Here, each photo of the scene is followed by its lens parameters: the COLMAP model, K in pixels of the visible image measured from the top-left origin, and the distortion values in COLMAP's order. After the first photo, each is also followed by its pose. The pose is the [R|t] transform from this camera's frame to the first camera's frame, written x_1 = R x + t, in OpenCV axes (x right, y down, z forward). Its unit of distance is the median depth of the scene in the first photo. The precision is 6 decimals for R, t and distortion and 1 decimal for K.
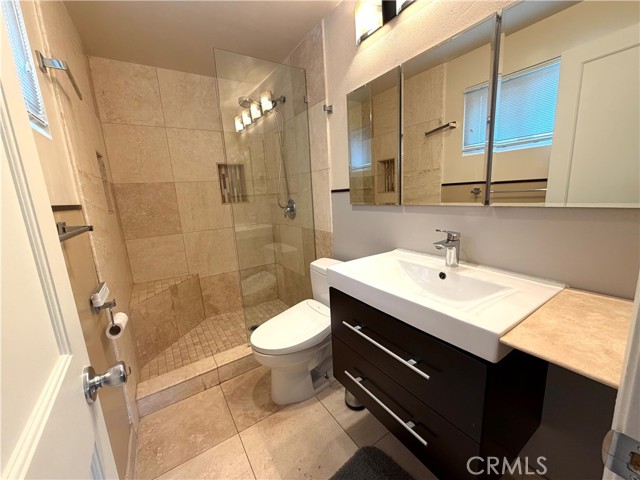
lens RADIAL K [[257.9, 0, 319.2], [0, 257.9, 243.8], [0, 0, 1]] dist [-0.000197, 0.000095]
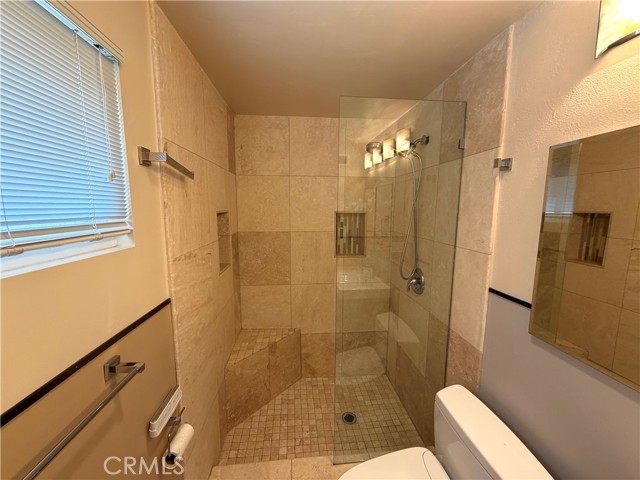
lens RADIAL K [[257.9, 0, 318.1], [0, 257.9, 241.2], [0, 0, 1]] dist [-0.000197, 0.000095]
pose [[0.883843, 0.118832, -0.452439, -0.055043], [-0.141726, 0.989762, -0.016903, -0.274549], [0.445798, 0.079062, 0.891635, 0.278239]]
